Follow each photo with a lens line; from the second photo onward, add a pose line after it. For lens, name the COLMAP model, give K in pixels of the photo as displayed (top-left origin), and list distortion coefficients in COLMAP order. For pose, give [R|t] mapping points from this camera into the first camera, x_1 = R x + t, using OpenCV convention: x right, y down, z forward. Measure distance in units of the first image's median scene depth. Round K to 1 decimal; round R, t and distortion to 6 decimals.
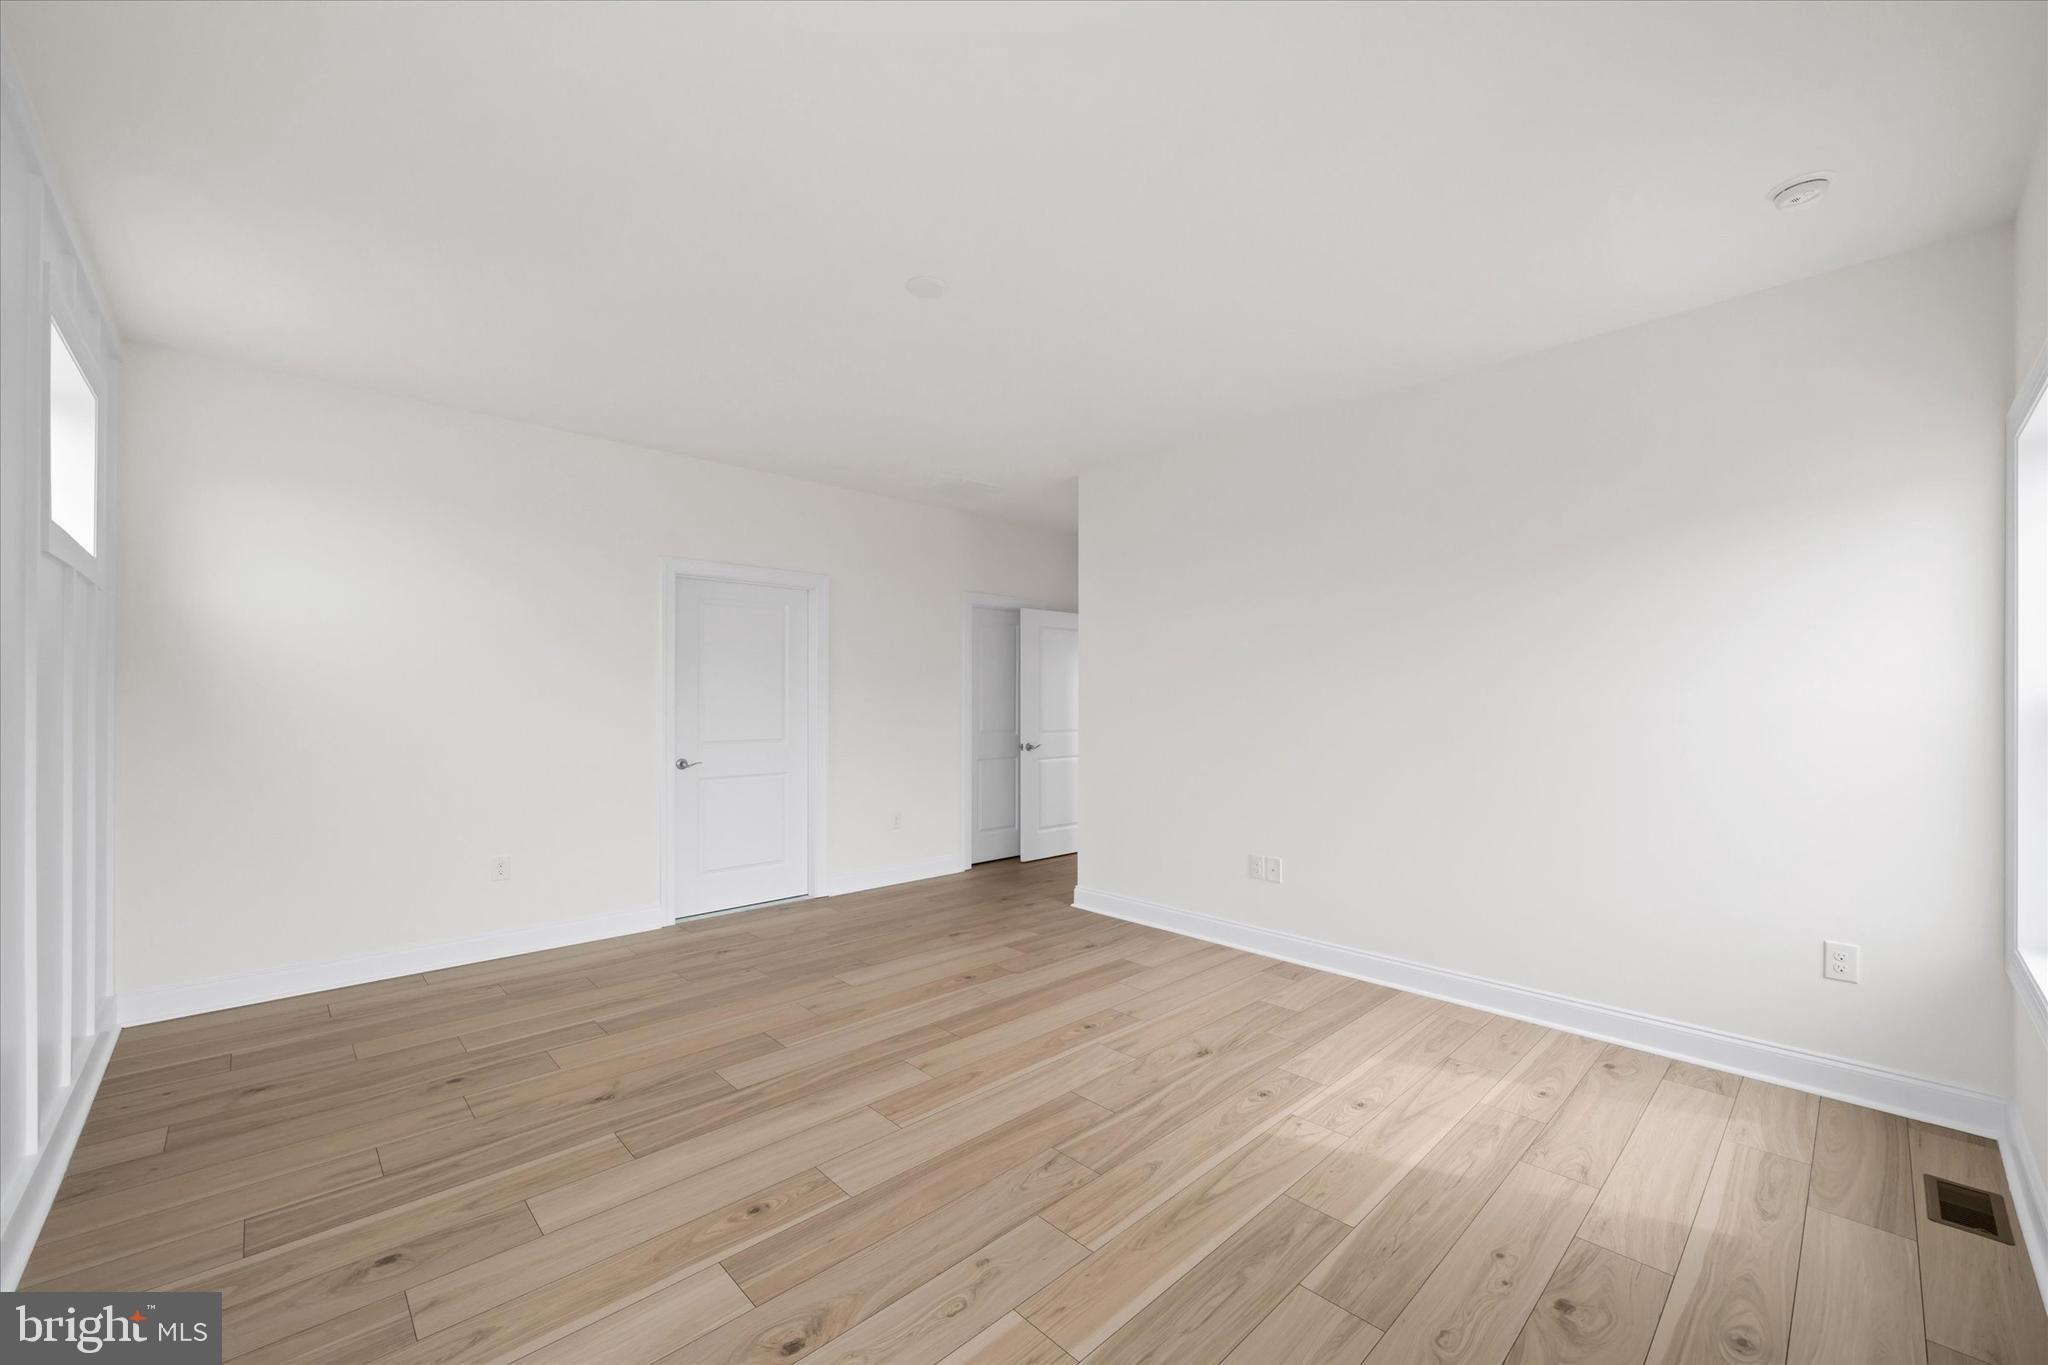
lens RADIAL K [[807.1, 0, 1023.7], [0, 807.1, 694.5], [0, 0, 1]] dist [-0.003686, -0.000223]
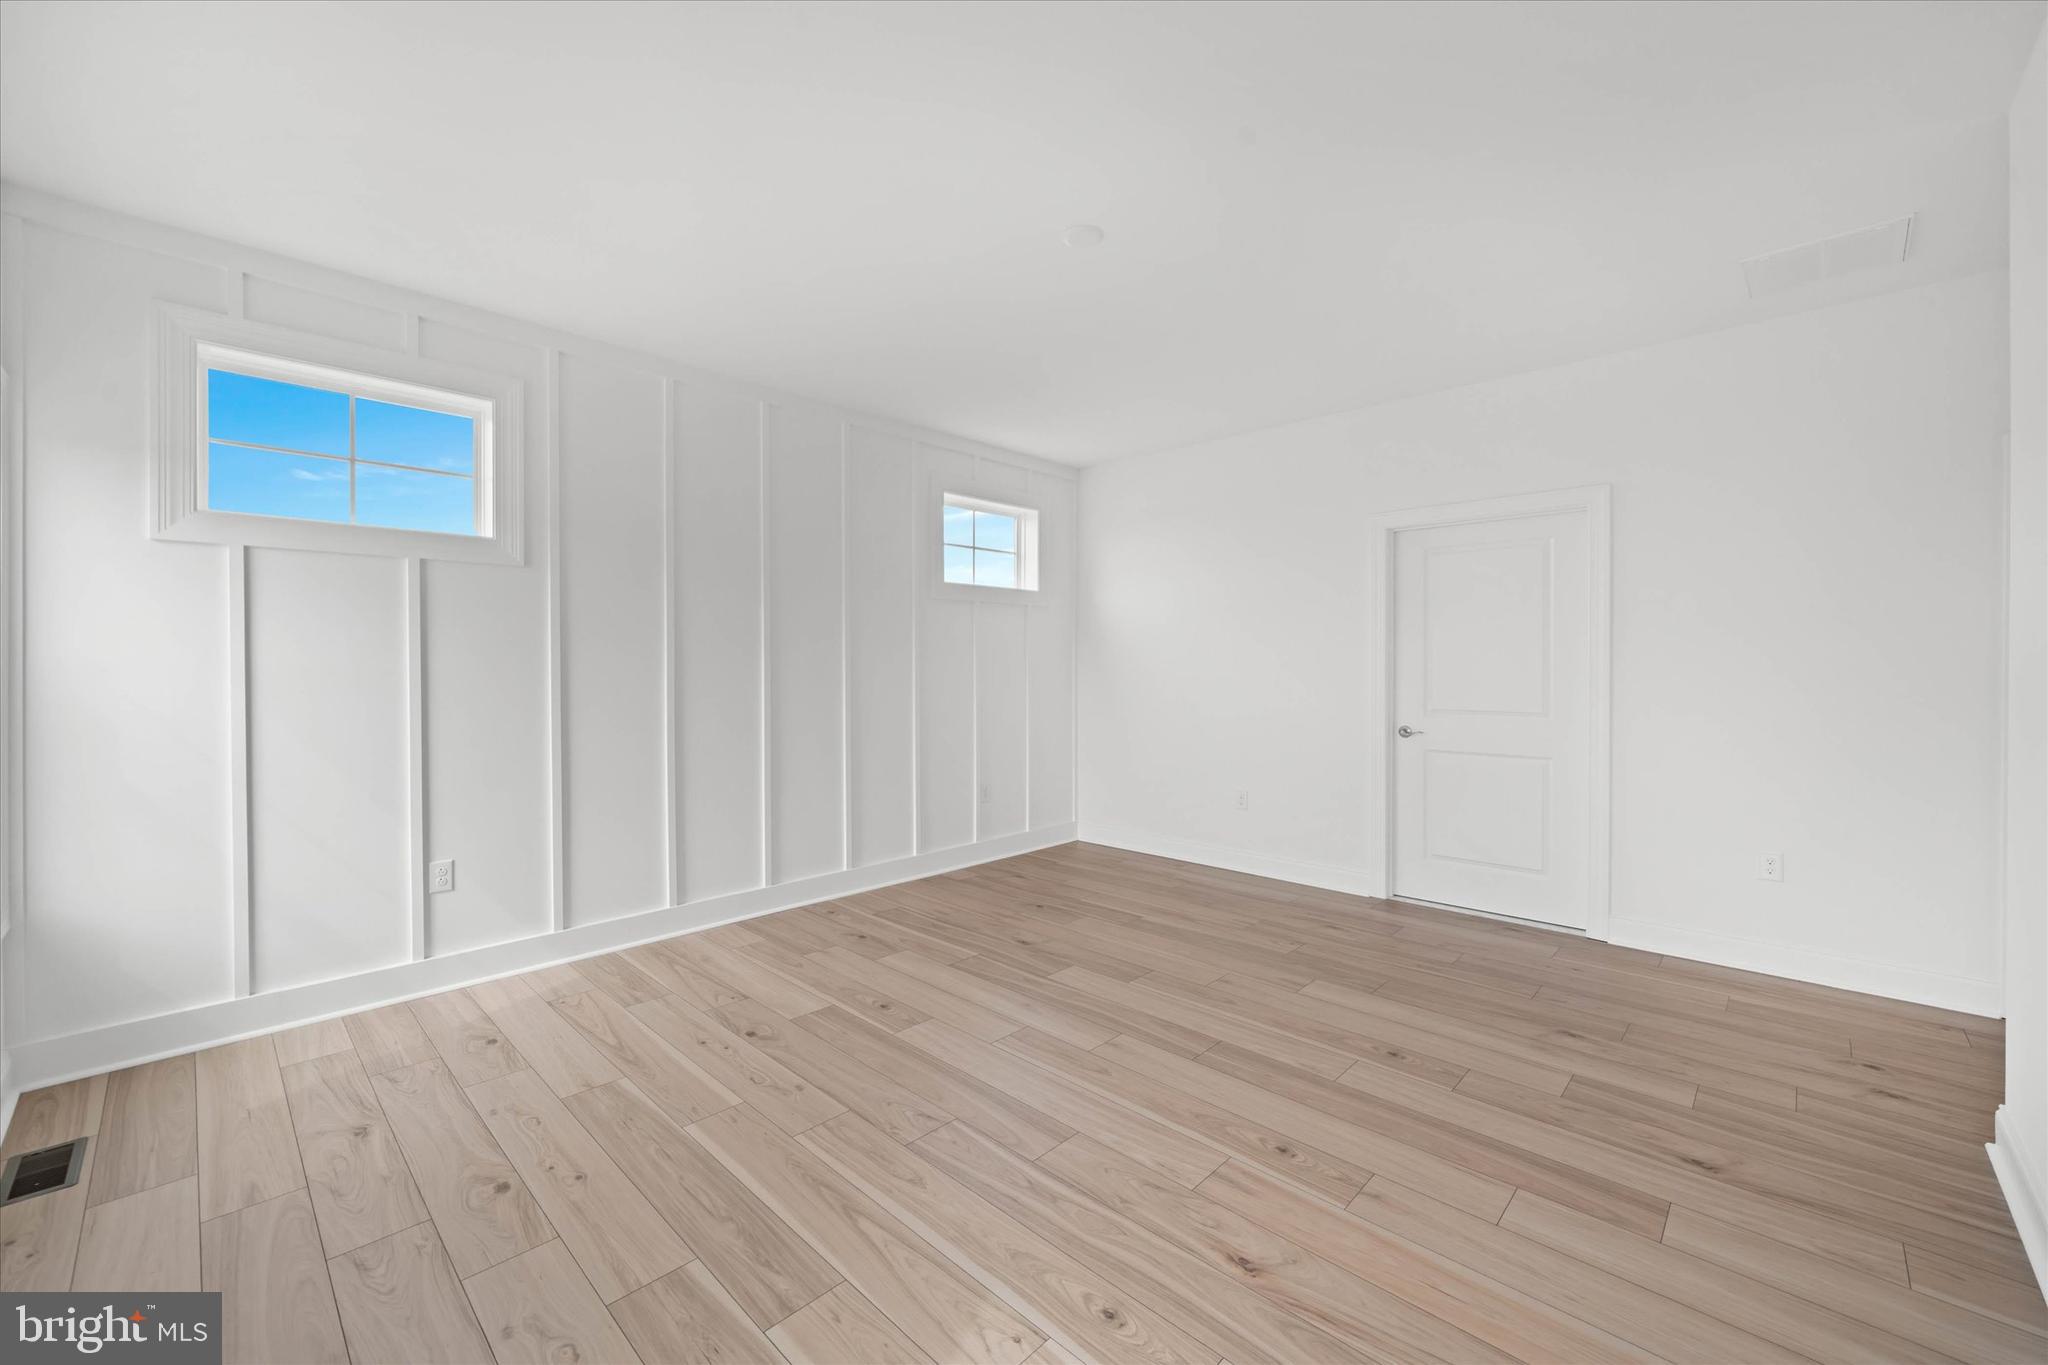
lens RADIAL K [[807.1, 0, 984.9], [0, 807.1, 648.1], [0, 0, 1]] dist [-0.003686, -0.000223]
pose [[0.024237, -0.022671, -0.999449, 0.881821], [0.005831, 0.999729, -0.022536, 0.014637], [0.999689, -0.005282, 0.024362, 0.875238]]
